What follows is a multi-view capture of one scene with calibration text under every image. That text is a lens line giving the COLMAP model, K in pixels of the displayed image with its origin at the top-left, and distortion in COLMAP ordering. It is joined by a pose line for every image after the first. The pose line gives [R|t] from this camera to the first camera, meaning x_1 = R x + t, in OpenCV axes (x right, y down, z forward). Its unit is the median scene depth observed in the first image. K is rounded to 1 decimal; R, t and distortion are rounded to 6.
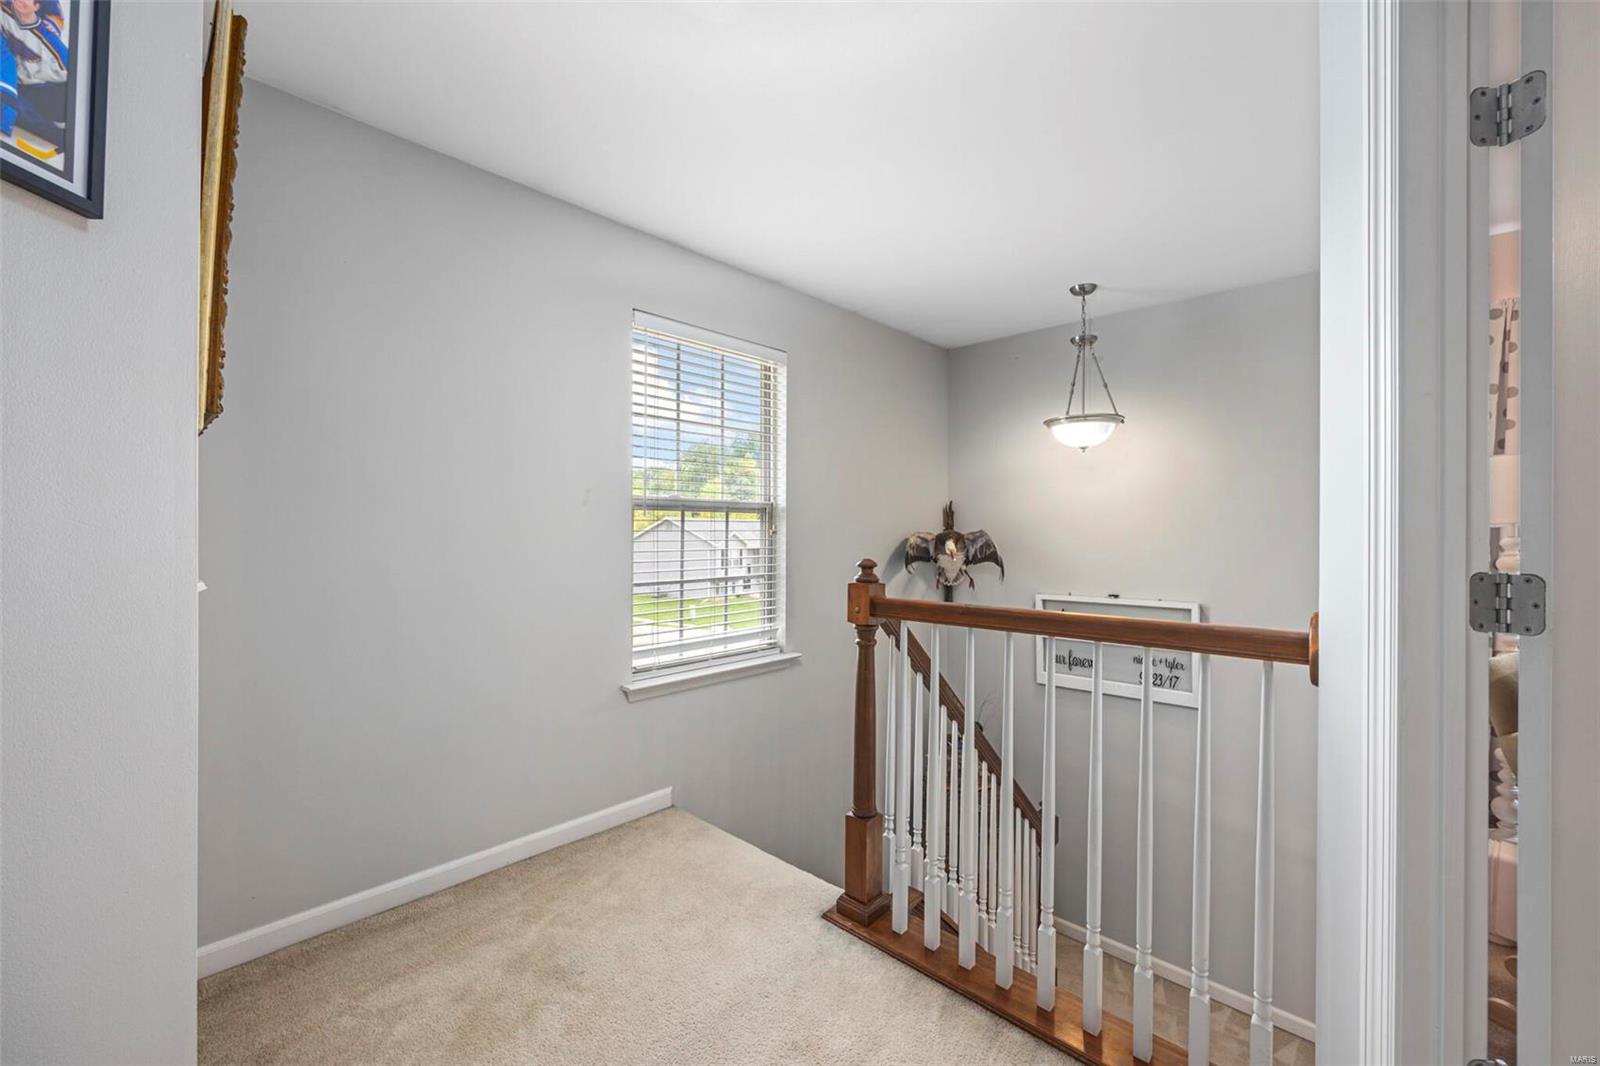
lens RADIAL K [[654.9, 0, 798.1], [0, 654.9, 527.0], [0, 0, 1]] dist [-0.002446, -0.000283]
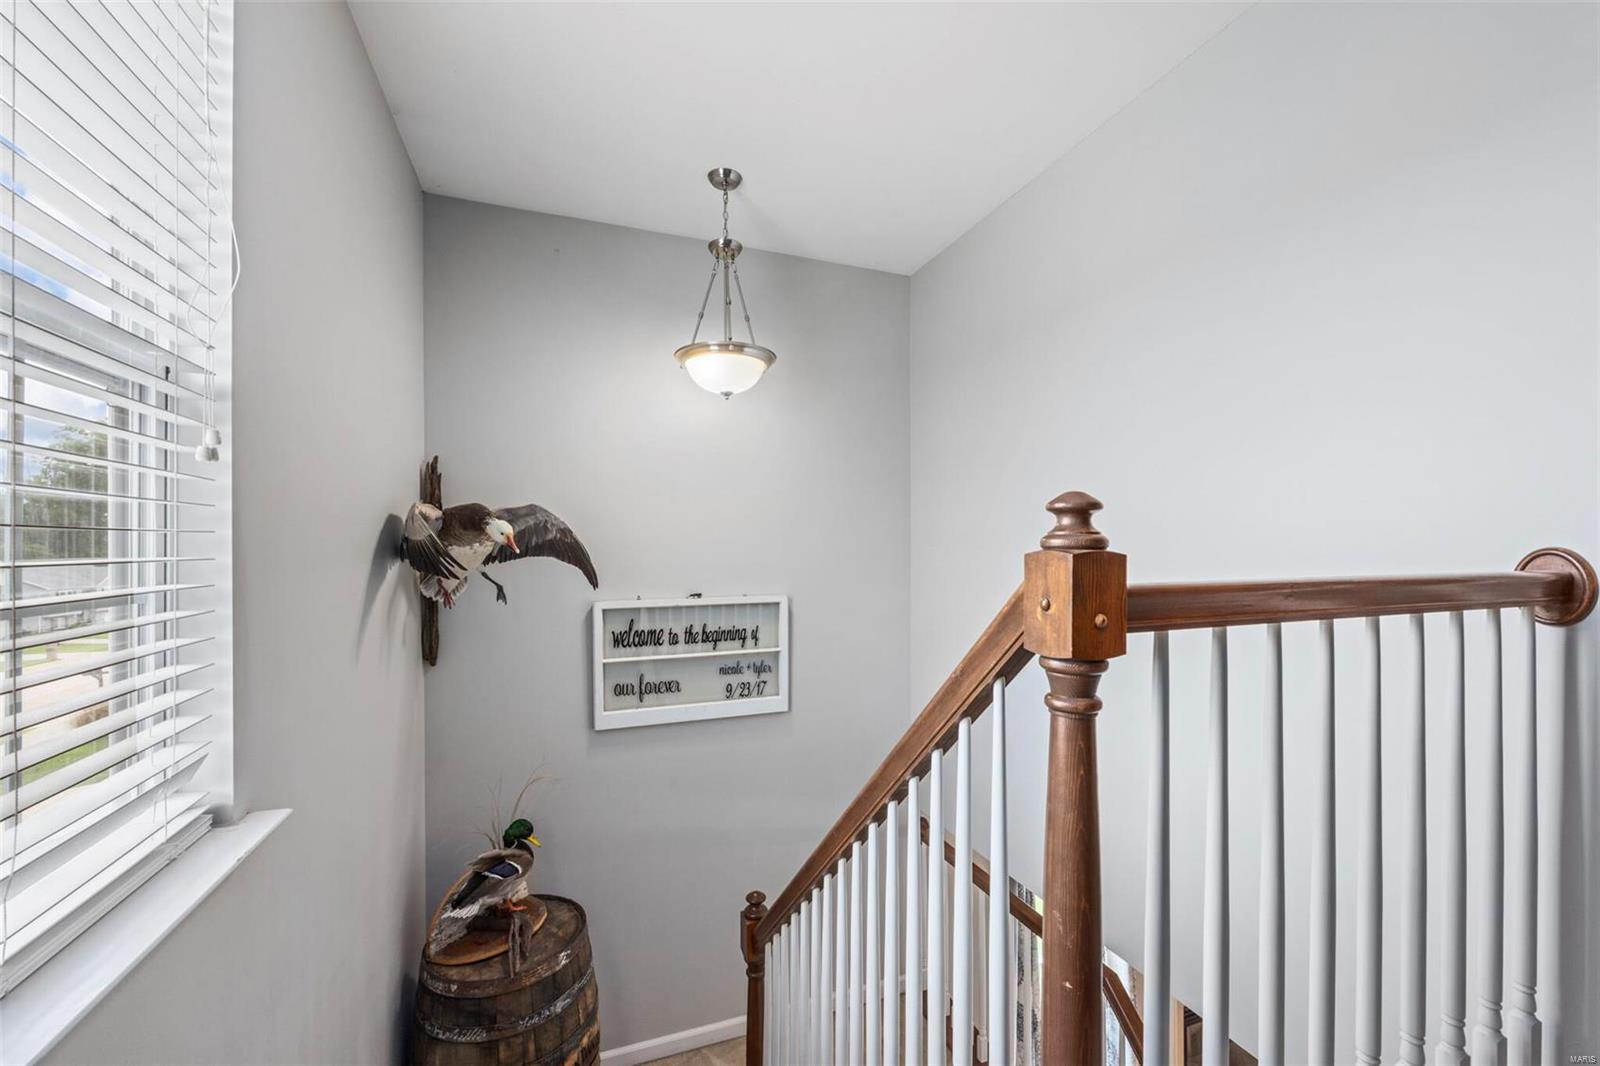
lens RADIAL K [[654.9, 0, 803.3], [0, 654.9, 542.5], [0, 0, 1]] dist [-0.002446, -0.000283]
pose [[0.440726, 0.006642, 0.897617, -0.179898], [-0.004460, 0.999976, -0.005210, 0.047864], [-0.897631, -0.001707, 0.440745, 0.564445]]
